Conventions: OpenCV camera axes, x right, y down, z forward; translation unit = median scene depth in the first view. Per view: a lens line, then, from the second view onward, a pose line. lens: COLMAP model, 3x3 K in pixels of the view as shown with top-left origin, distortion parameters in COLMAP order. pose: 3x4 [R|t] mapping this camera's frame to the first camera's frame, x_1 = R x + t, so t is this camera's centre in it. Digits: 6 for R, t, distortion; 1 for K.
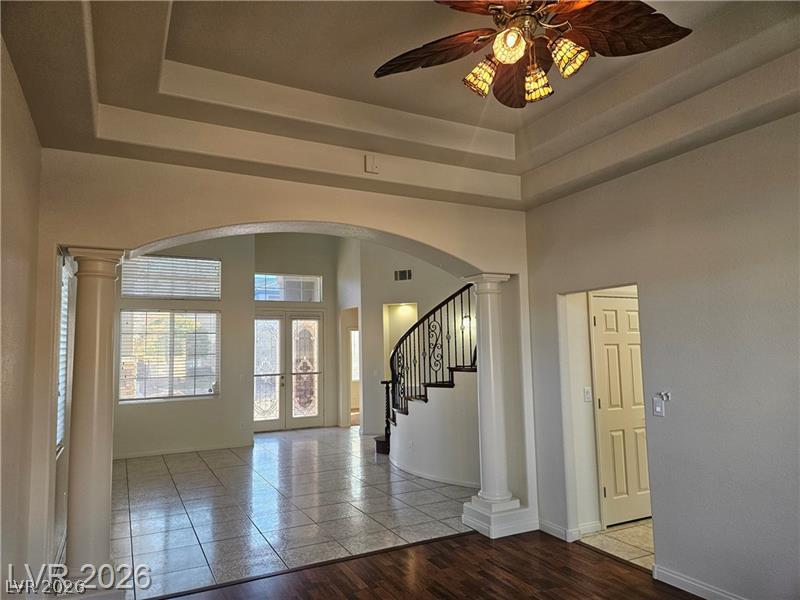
lens RADIAL K [[534.2, 0, 400.0], [0, 534.2, 300.0], [0, 0, 1]] dist [0.053628, -0.000054]
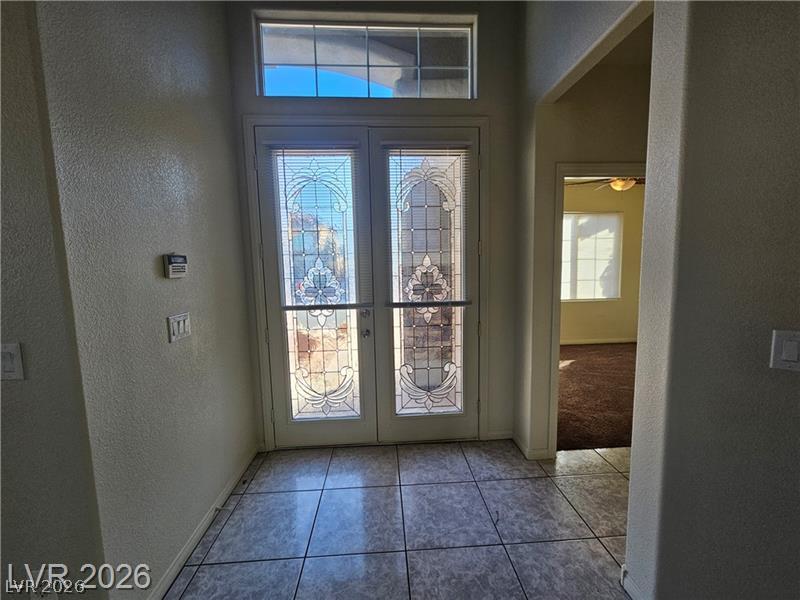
lens RADIAL K [[332.8, 0, 401.4], [0, 332.8, 297.5], [0, 0, 1]] dist [0.004902, 0.000600]
pose [[0.902507, 0.053013, -0.427399, -0.097281], [0.042886, 0.976400, 0.211669, 0.084793], [0.428534, -0.209362, 0.878935, 0.804704]]
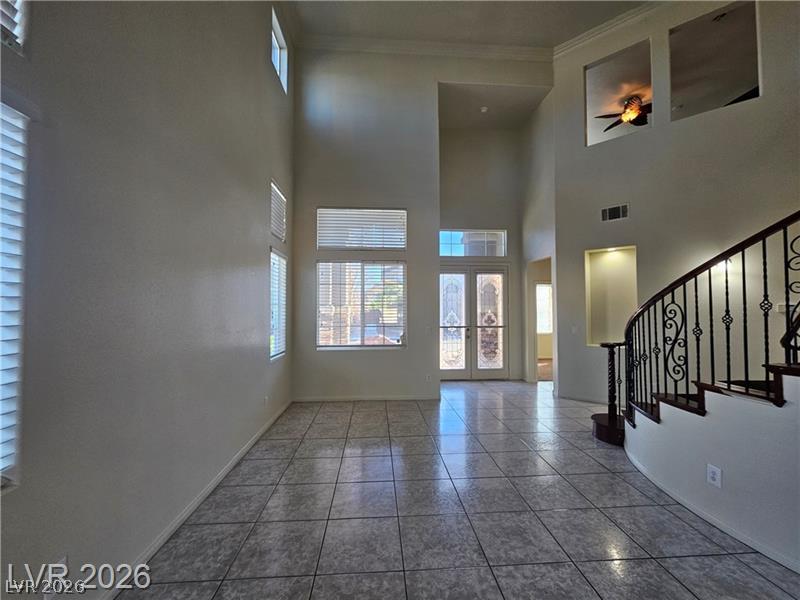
lens RADIAL K [[318.7, 0, 400.0], [0, 318.7, 300.0], [0, 0, 1]] dist [-0.049252, 0.000041]
pose [[0.919034, 0.008033, -0.394095, -0.098549], [0.019168, 0.997699, 0.065037, 0.044964], [0.393711, -0.067326, 0.916765, 0.391280]]
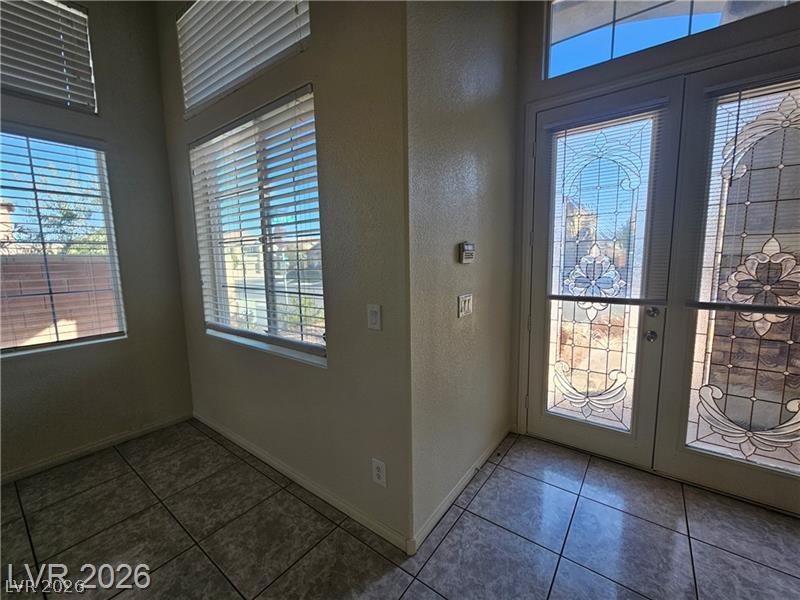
lens RADIAL K [[332.8, 0, 401.4], [0, 332.8, 297.5], [0, 0, 1]] dist [0.004902, 0.000600]
pose [[0.420361, 0.132213, -0.897673, -0.108527], [0.103904, 0.975805, 0.192377, 0.084064], [0.901388, -0.174139, 0.396453, 0.792269]]
